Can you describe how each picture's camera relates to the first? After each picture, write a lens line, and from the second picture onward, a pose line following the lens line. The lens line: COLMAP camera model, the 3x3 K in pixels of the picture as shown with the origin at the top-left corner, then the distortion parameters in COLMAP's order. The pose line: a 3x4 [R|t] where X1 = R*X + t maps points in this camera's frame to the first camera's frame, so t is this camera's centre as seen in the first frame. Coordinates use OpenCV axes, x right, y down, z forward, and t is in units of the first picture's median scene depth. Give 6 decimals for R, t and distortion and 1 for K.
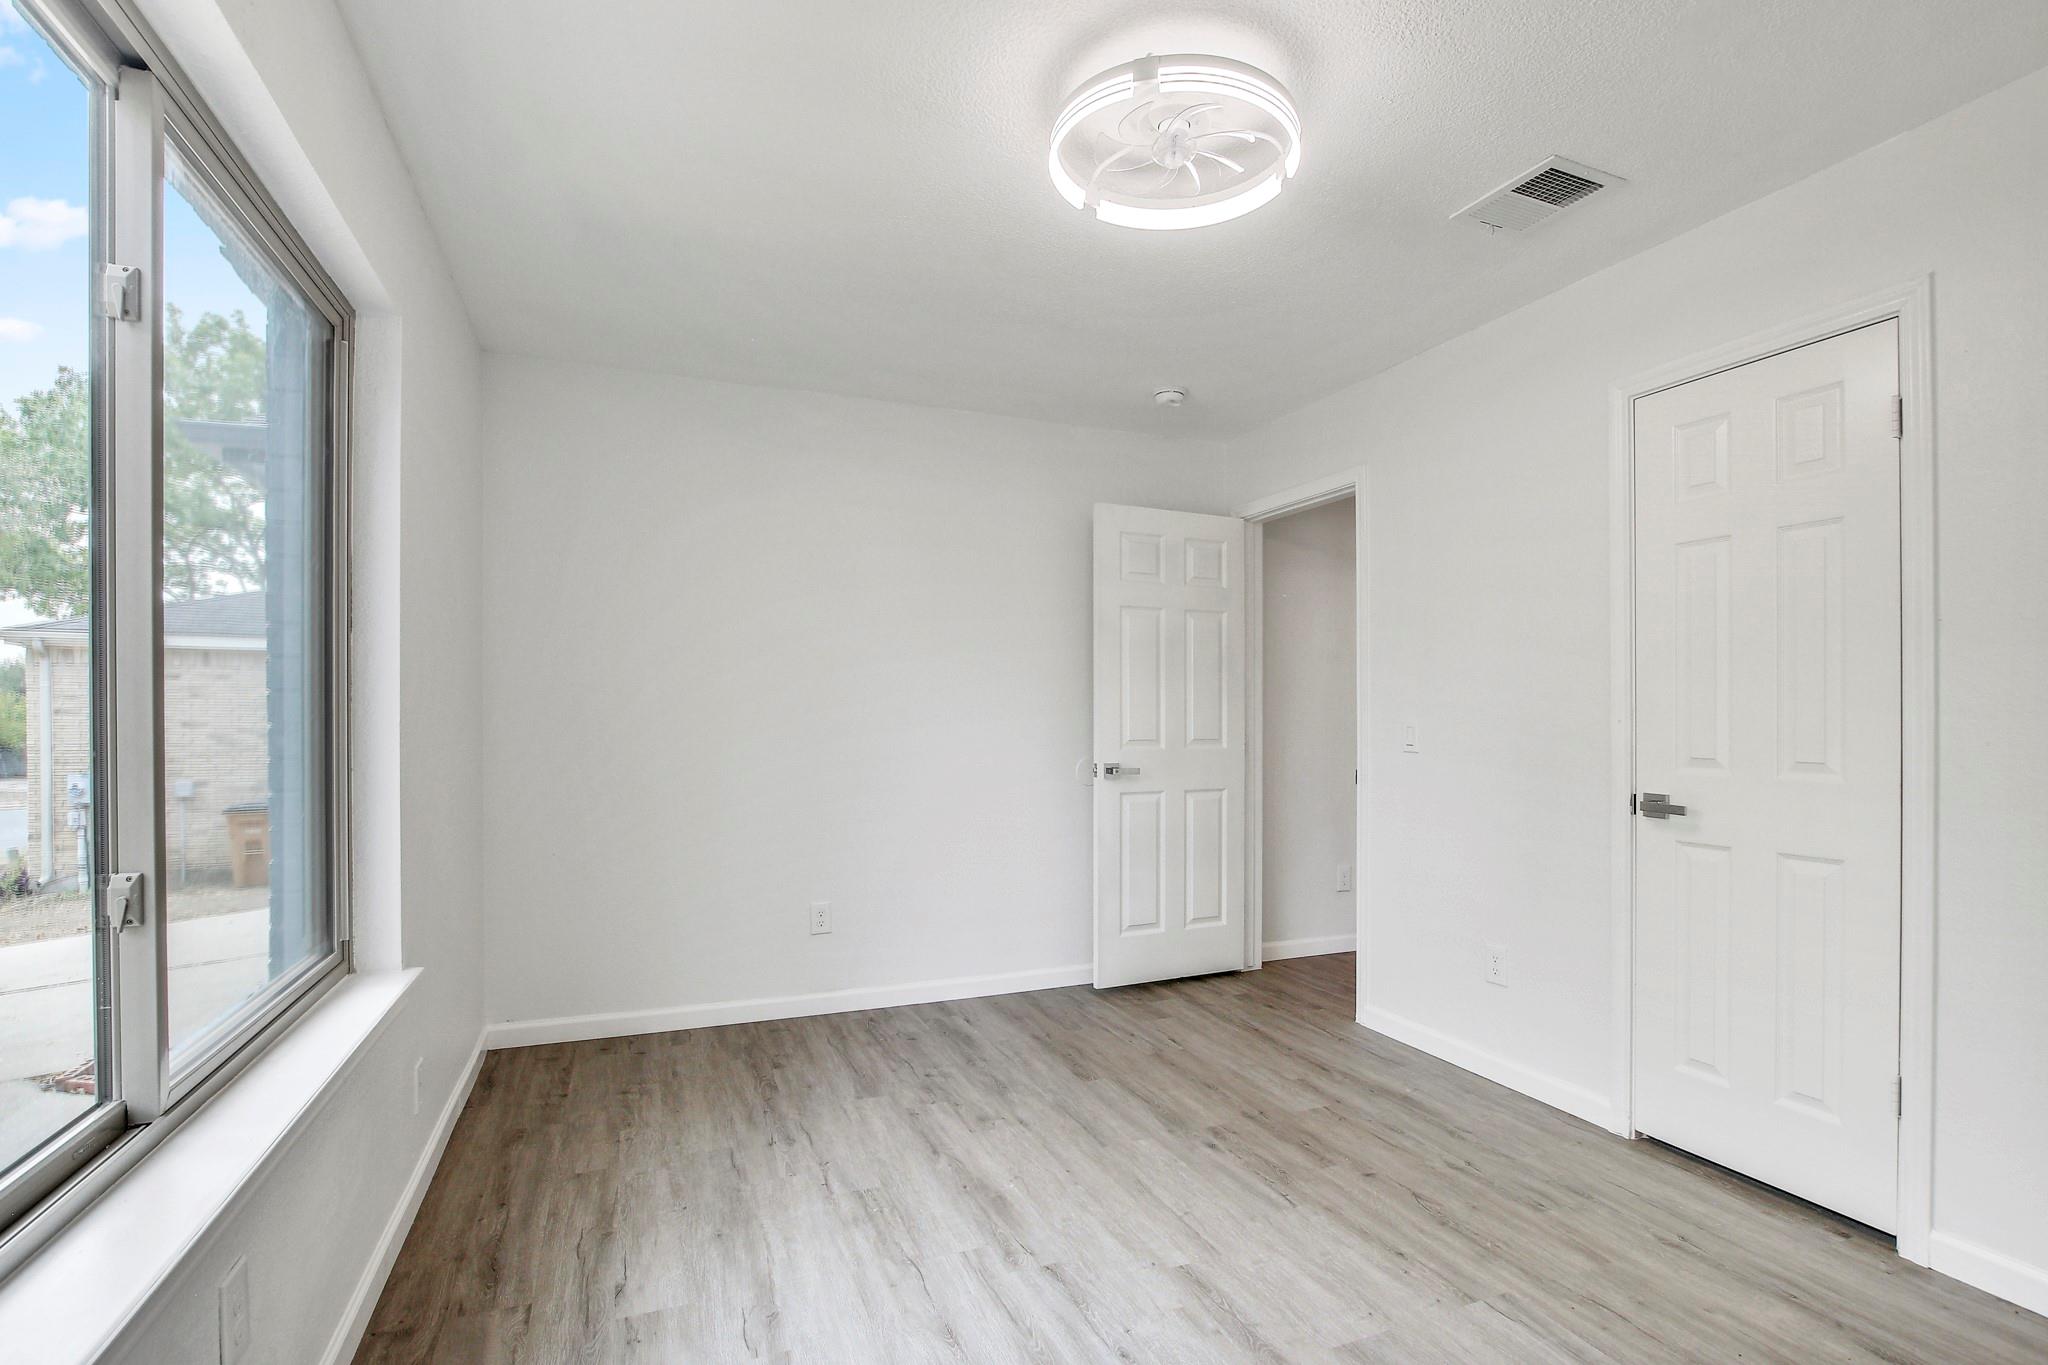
lens RADIAL K [[979.9, 0, 1024.0], [0, 979.9, 682.5], [0, 0, 1]] dist [-0.013888, -0.000385]
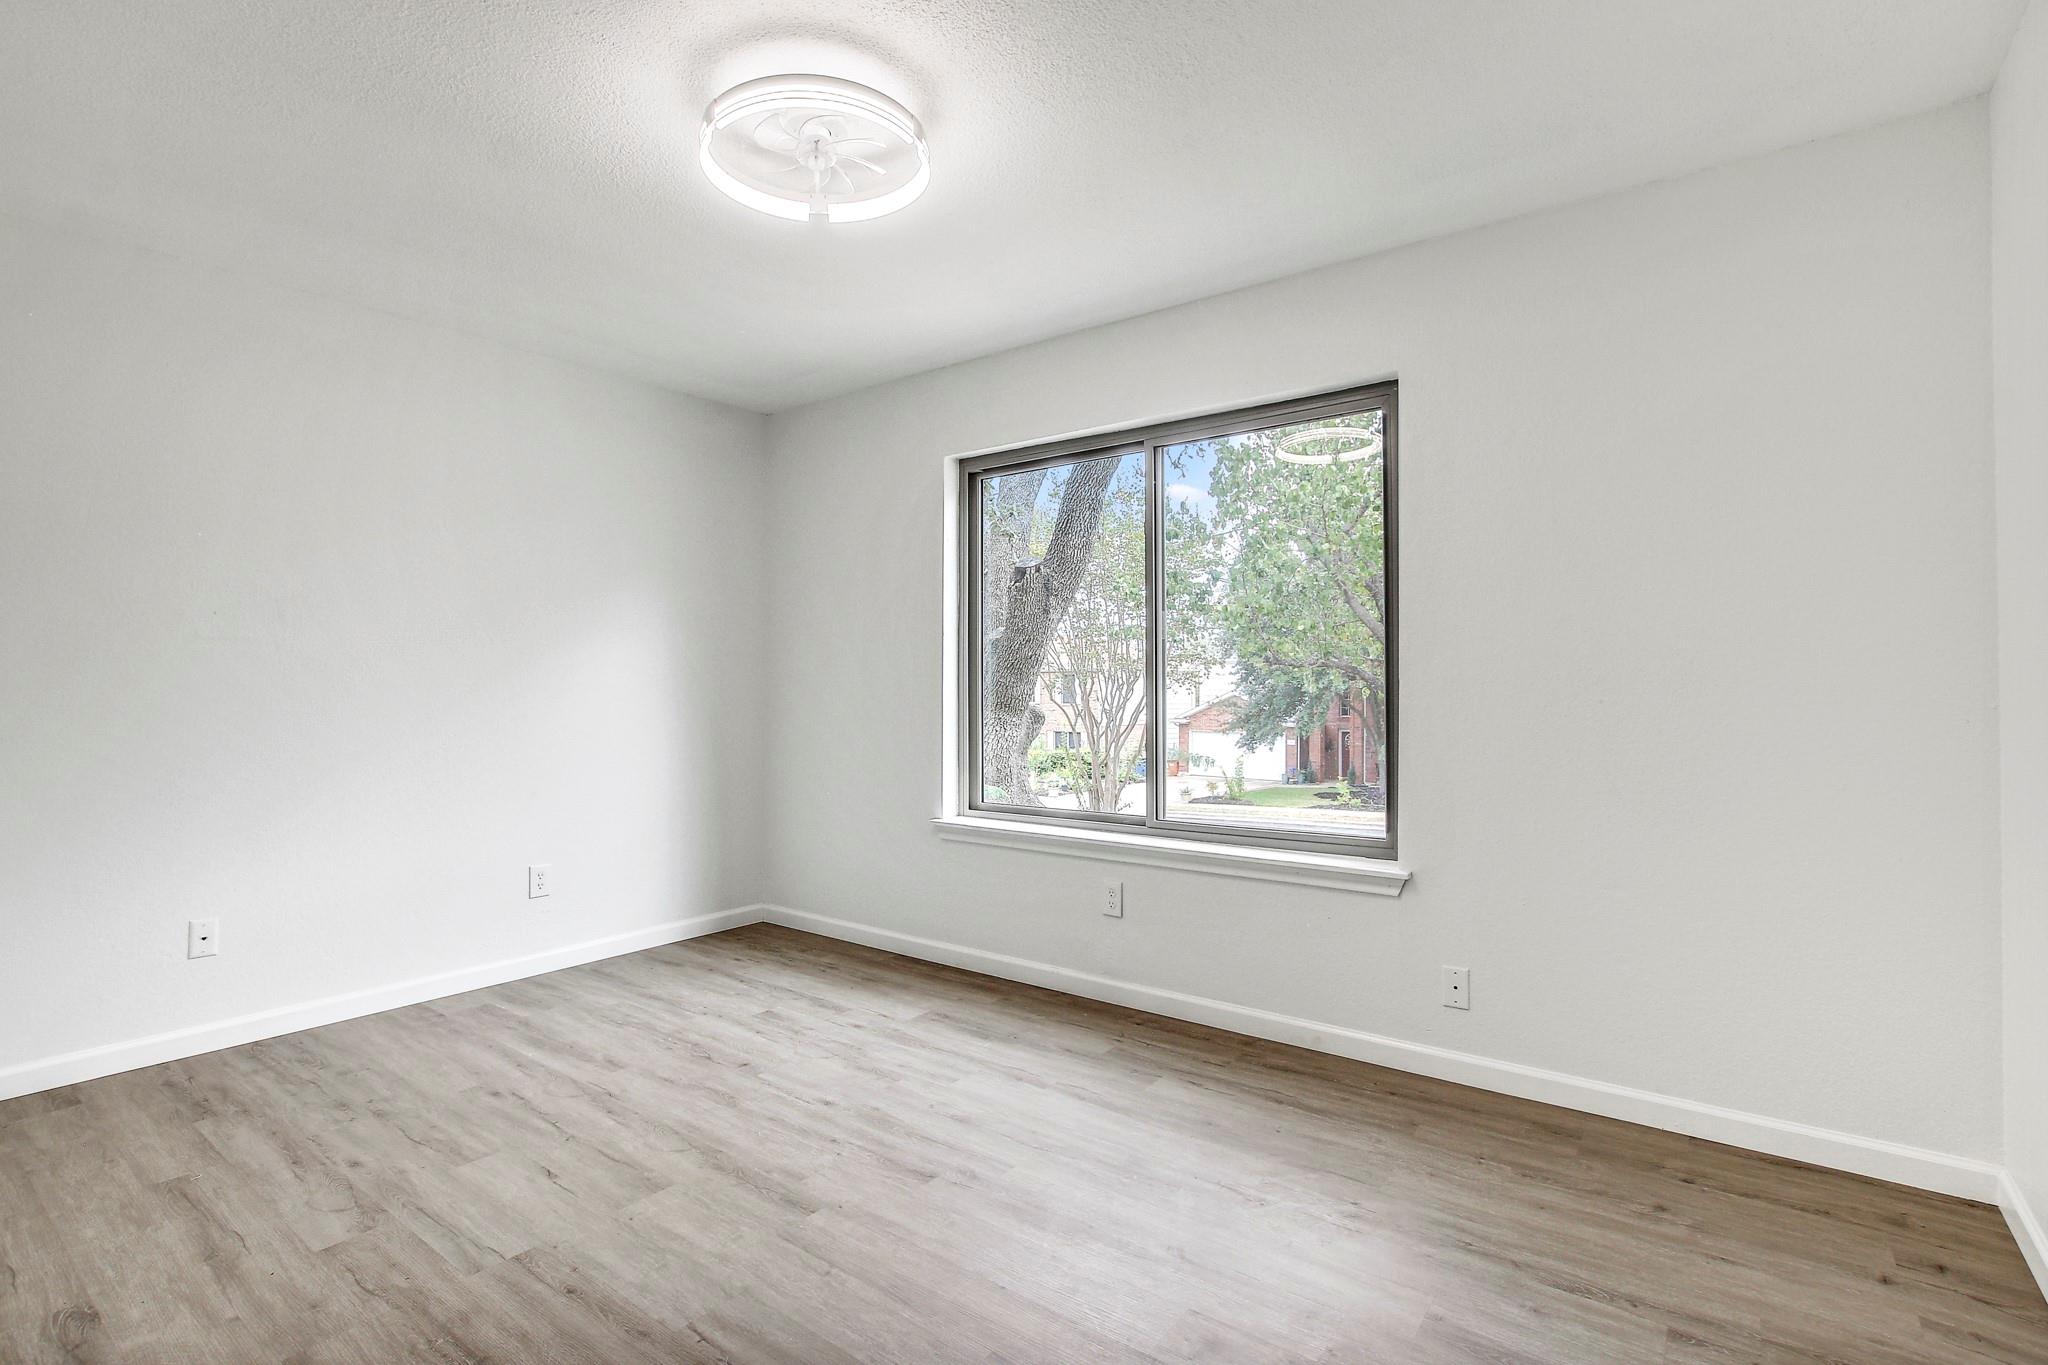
lens RADIAL K [[949.8, 0, 1023.2], [0, 949.8, 690.0], [0, 0, 1]] dist [-0.016393, 0.001819]
pose [[-0.857294, -0.000213, -0.514827, 0.441268], [0.018041, 0.999373, -0.030456, 0.081404], [0.514510, -0.035397, -0.856753, 1.812984]]
